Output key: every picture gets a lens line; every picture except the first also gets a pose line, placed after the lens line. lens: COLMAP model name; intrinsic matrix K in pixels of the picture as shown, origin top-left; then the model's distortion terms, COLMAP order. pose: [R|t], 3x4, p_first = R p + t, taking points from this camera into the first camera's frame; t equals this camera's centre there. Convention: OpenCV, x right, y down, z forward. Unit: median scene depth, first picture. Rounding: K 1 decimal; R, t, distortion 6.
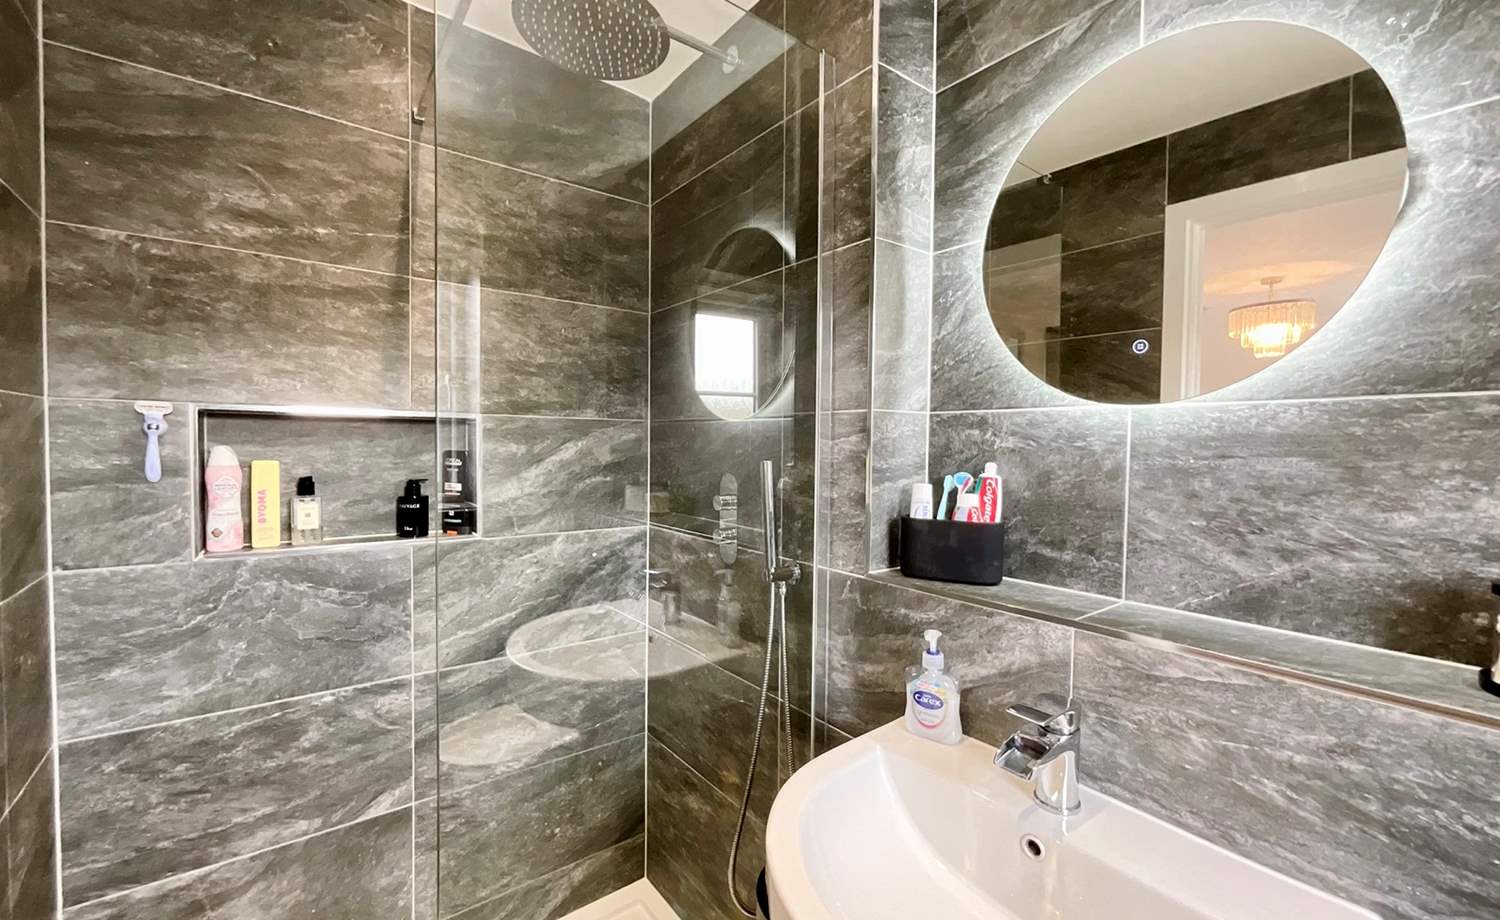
lens RADIAL K [[608.8, 0, 749.0], [0, 608.8, 457.3], [0, 0, 1]] dist [-0.007845, -0.001599]
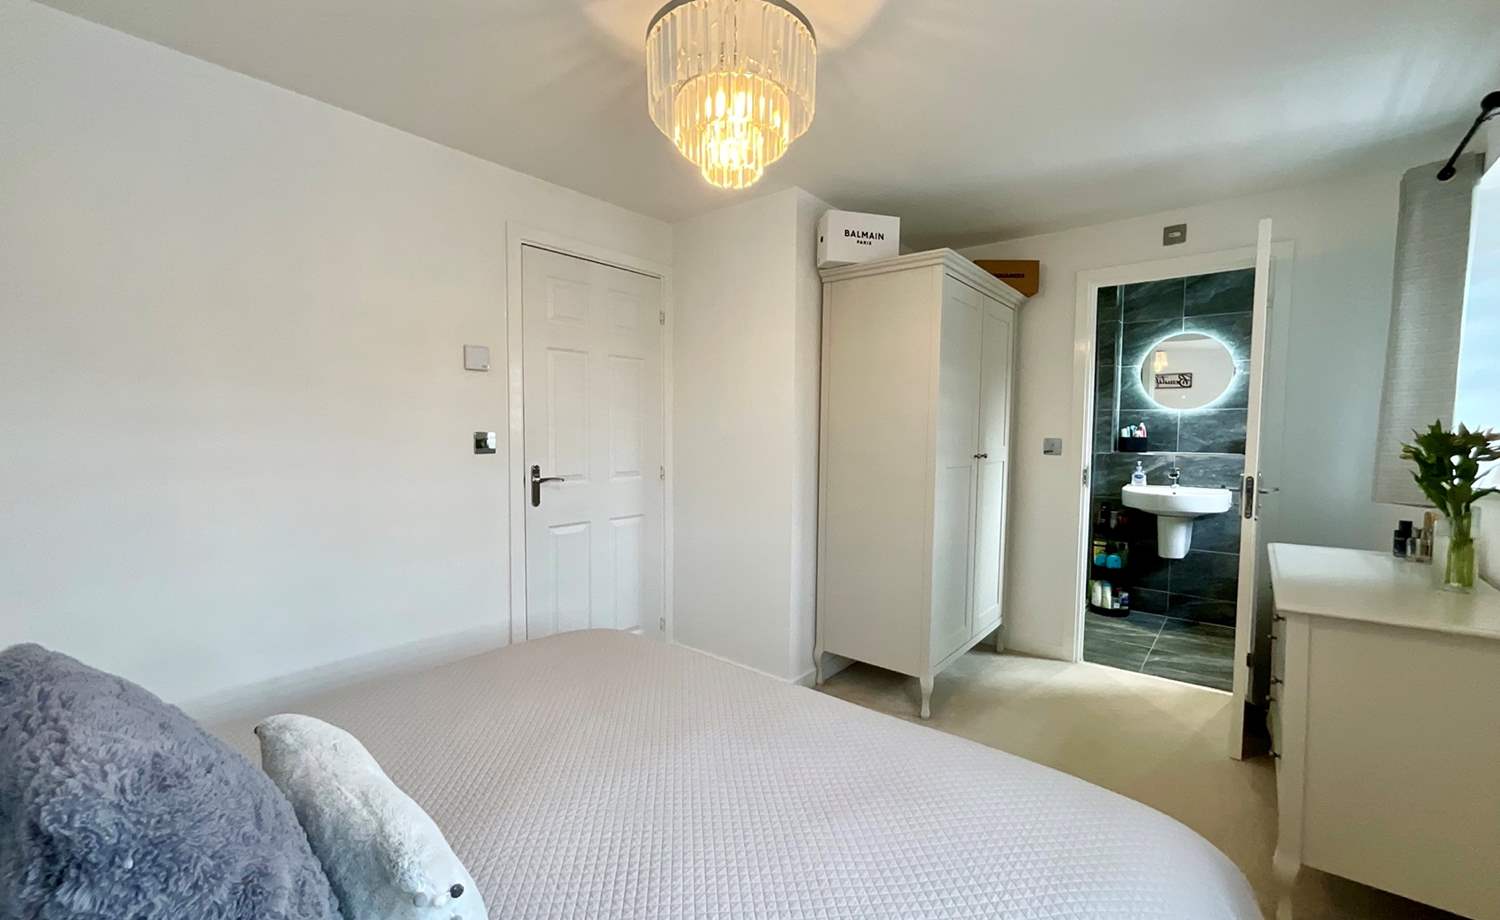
lens RADIAL K [[608.8, 0, 752.3], [0, 608.8, 455.1], [0, 0, 1]] dist [-0.007845, -0.001599]
pose [[0.976124, -0.016238, 0.216607, -3.232333], [0.010764, 0.999593, 0.026427, 0.093318], [-0.216948, -0.023464, 0.975901, -2.548297]]
